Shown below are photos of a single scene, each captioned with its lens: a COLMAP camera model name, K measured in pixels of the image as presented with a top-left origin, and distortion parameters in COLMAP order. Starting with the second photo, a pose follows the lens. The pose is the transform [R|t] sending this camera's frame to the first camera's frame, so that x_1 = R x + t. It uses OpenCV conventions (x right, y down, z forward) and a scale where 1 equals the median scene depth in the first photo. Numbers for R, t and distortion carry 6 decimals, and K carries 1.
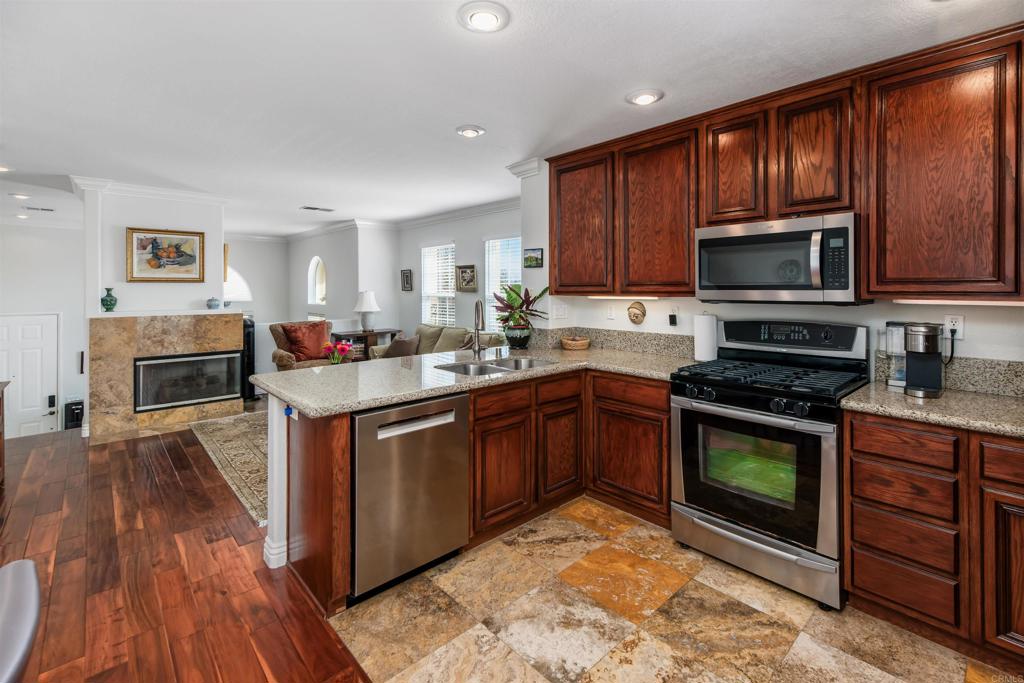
lens RADIAL K [[468.7, 0, 517.1], [0, 468.7, 293.9], [0, 0, 1]] dist [0.004227, 0.002339]
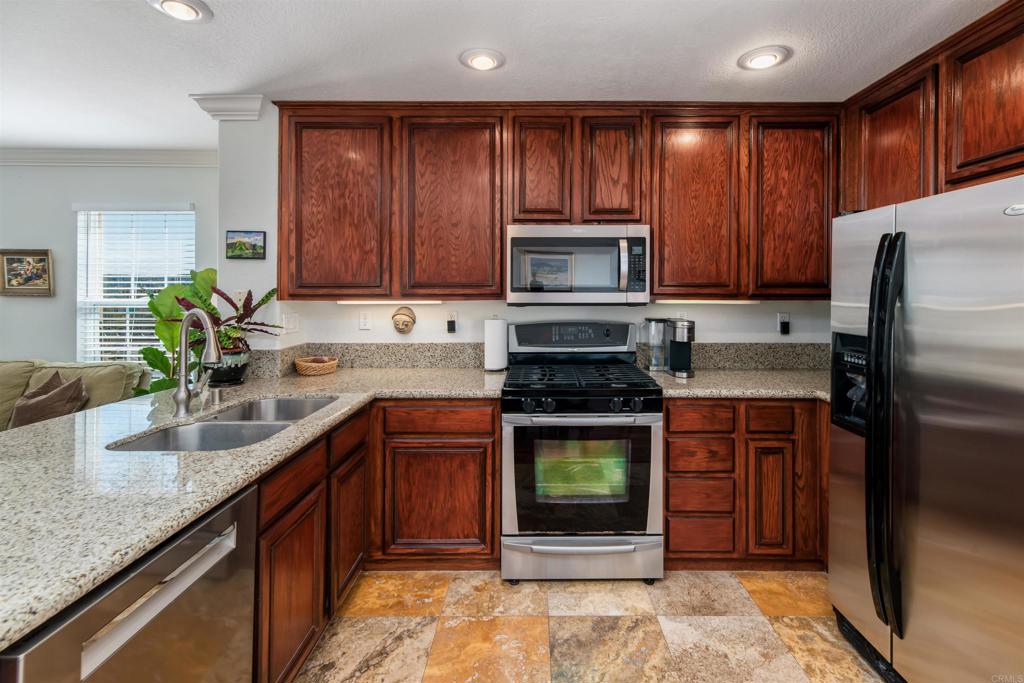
lens RADIAL K [[468.7, 0, 544.2], [0, 468.7, 290.5], [0, 0, 1]] dist [0.004227, 0.002339]
pose [[0.669684, 0.002681, 0.742641, -0.184614], [0.007145, 0.999924, -0.010053, -0.001842], [-0.742611, 0.012039, 0.669614, 0.251152]]
